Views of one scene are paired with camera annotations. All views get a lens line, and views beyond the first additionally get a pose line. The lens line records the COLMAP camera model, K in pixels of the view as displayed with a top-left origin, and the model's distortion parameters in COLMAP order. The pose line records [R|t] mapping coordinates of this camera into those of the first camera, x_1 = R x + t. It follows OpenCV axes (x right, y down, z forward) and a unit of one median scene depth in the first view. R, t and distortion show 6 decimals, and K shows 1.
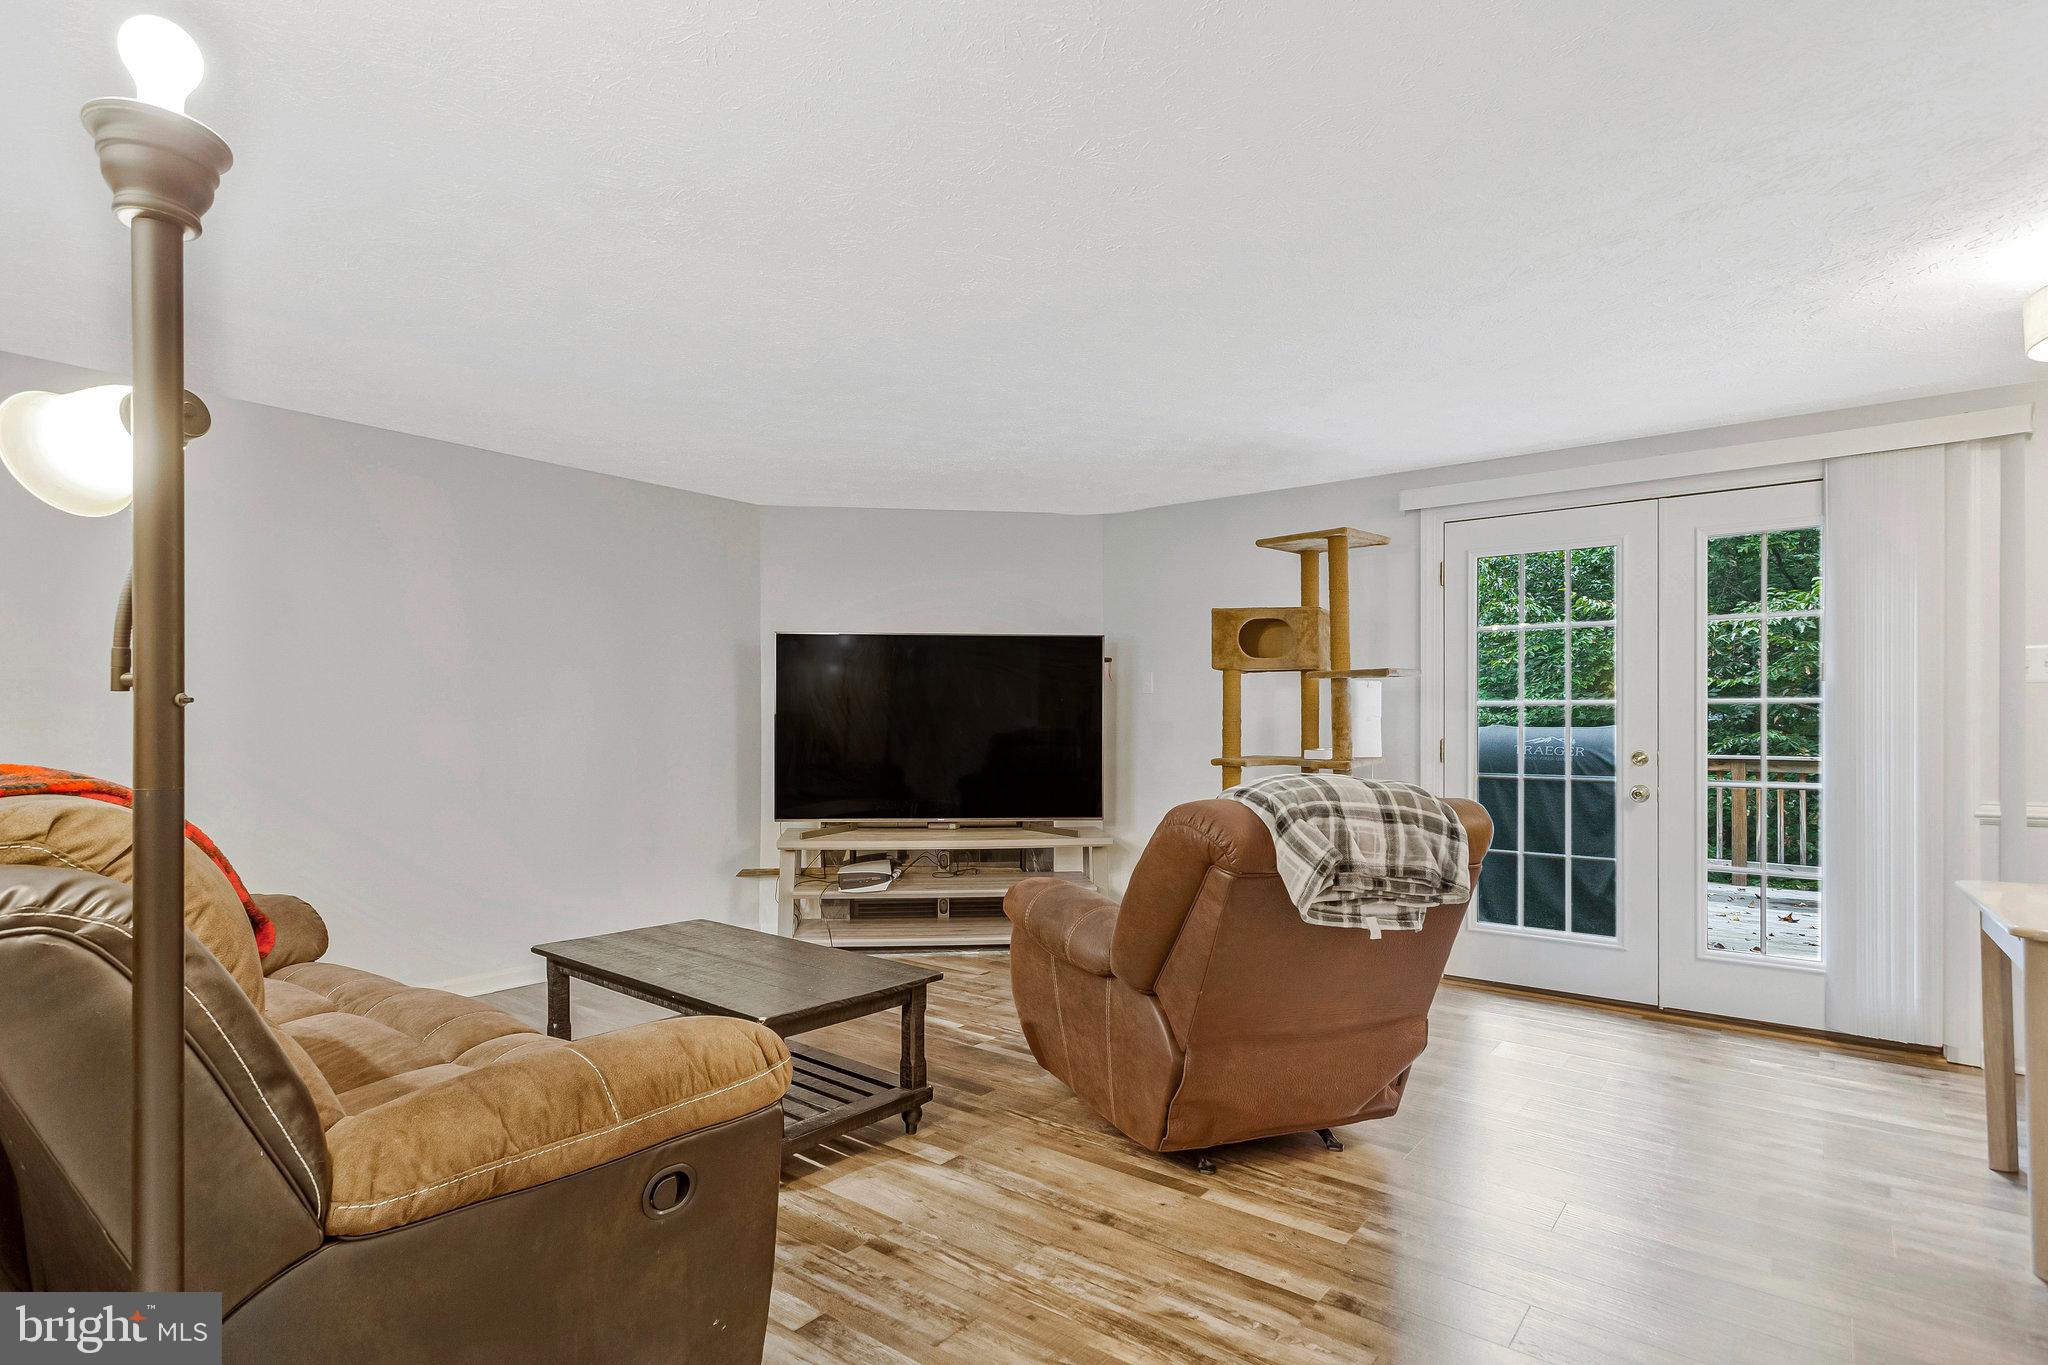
lens RADIAL K [[991.5, 0, 987.8], [0, 991.5, 709.8], [0, 0, 1]] dist [0.004032, 0.000502]
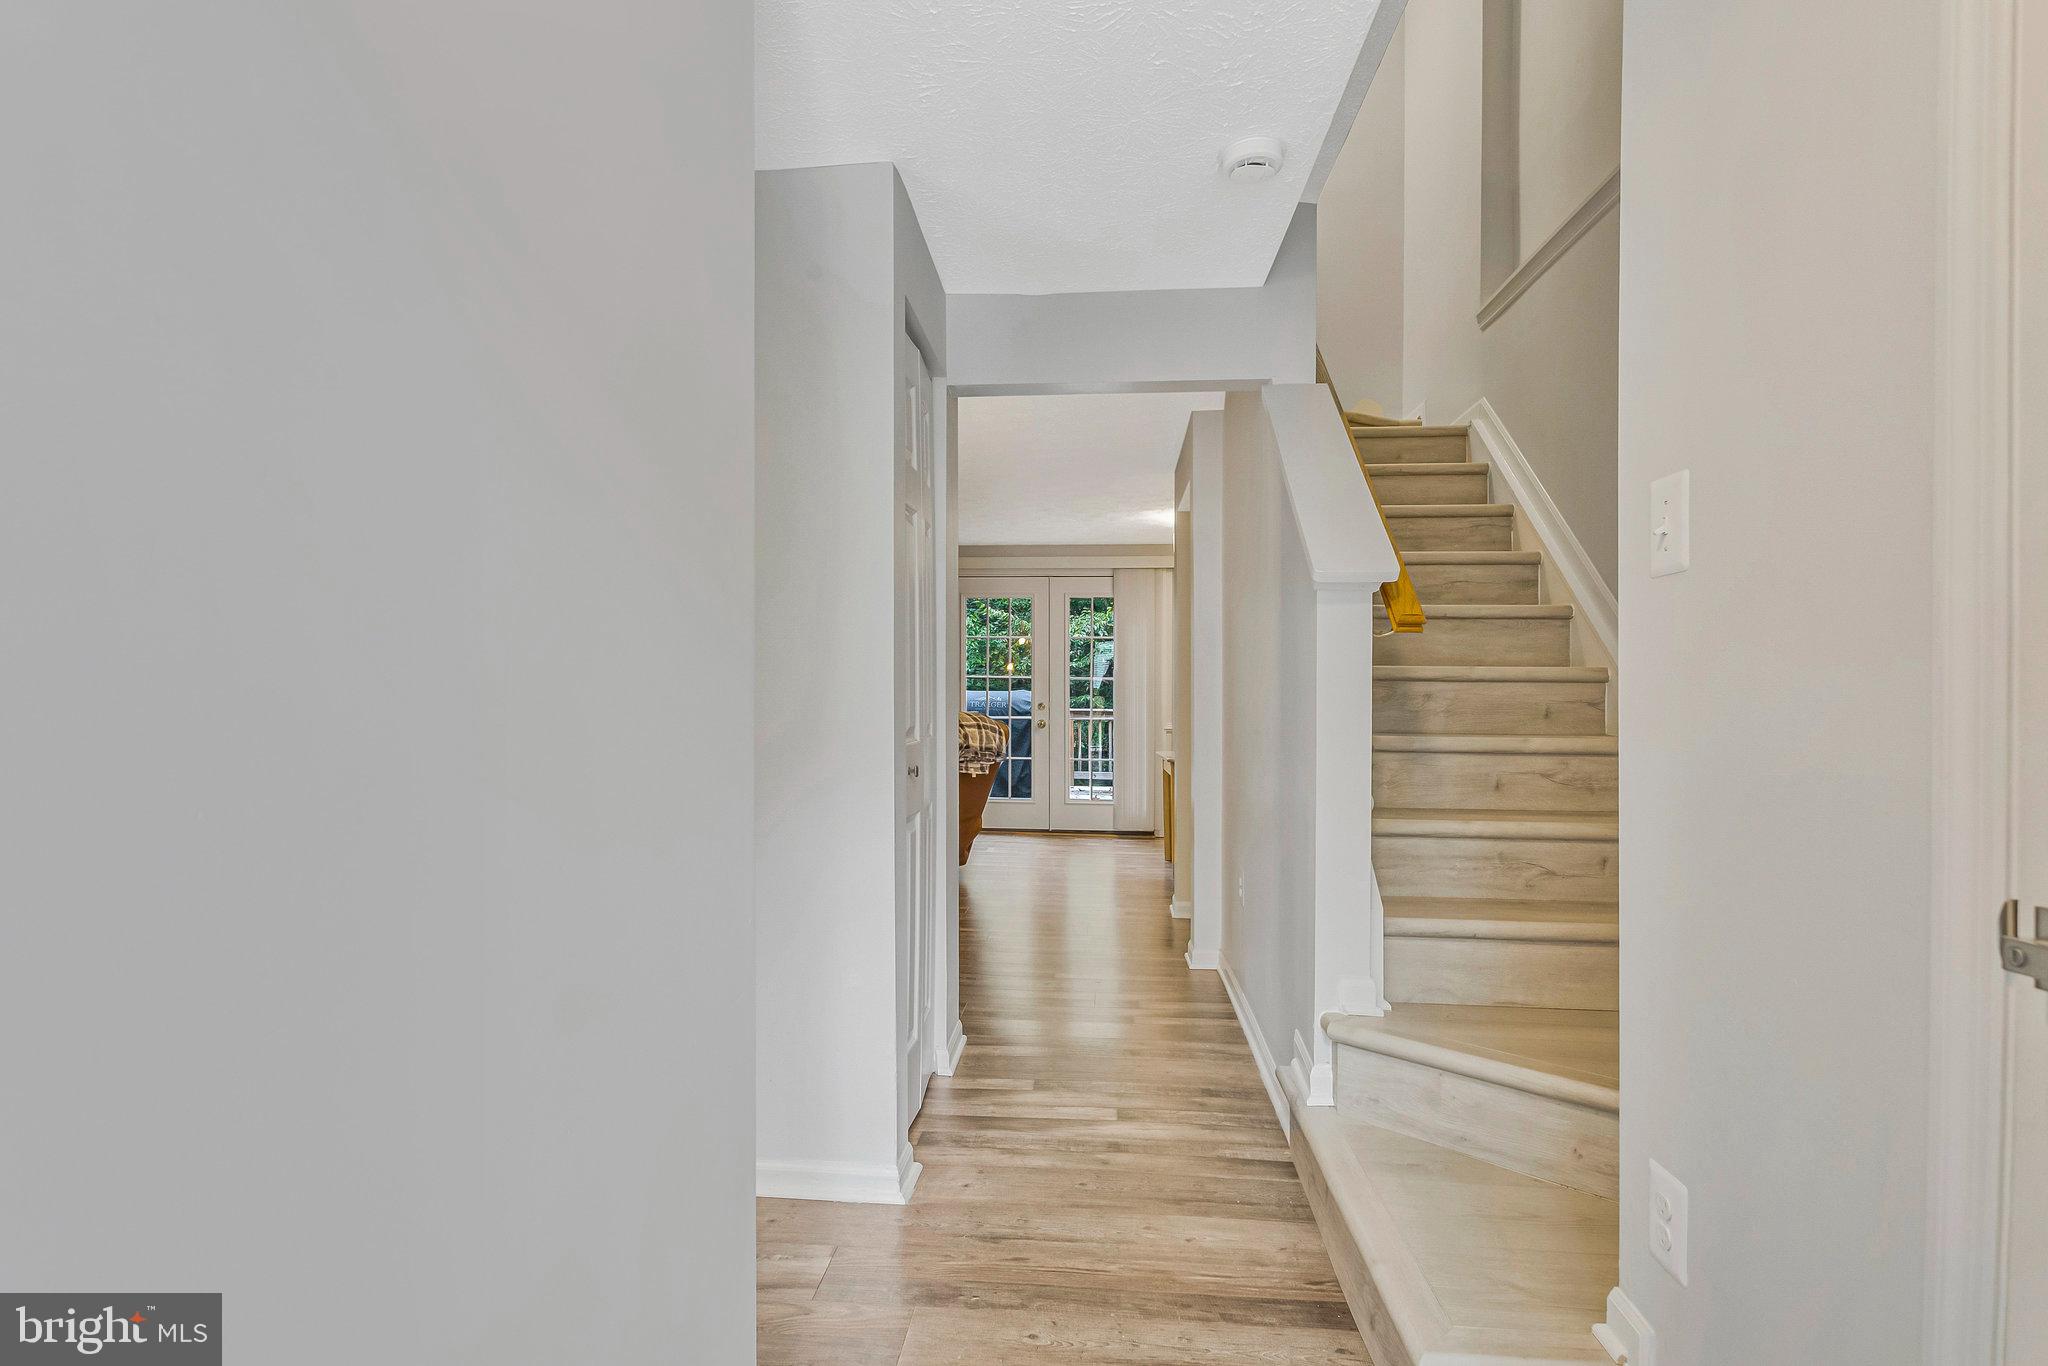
lens RADIAL K [[991.5, 0, 1021.5], [0, 991.5, 685.4], [0, 0, 1]] dist [0.004032, 0.000502]
pose [[0.817748, -0.000158, 0.575576, -0.581539], [-0.004435, 0.999969, 0.006575, -0.005964], [-0.575559, -0.007929, 0.817722, -0.668257]]
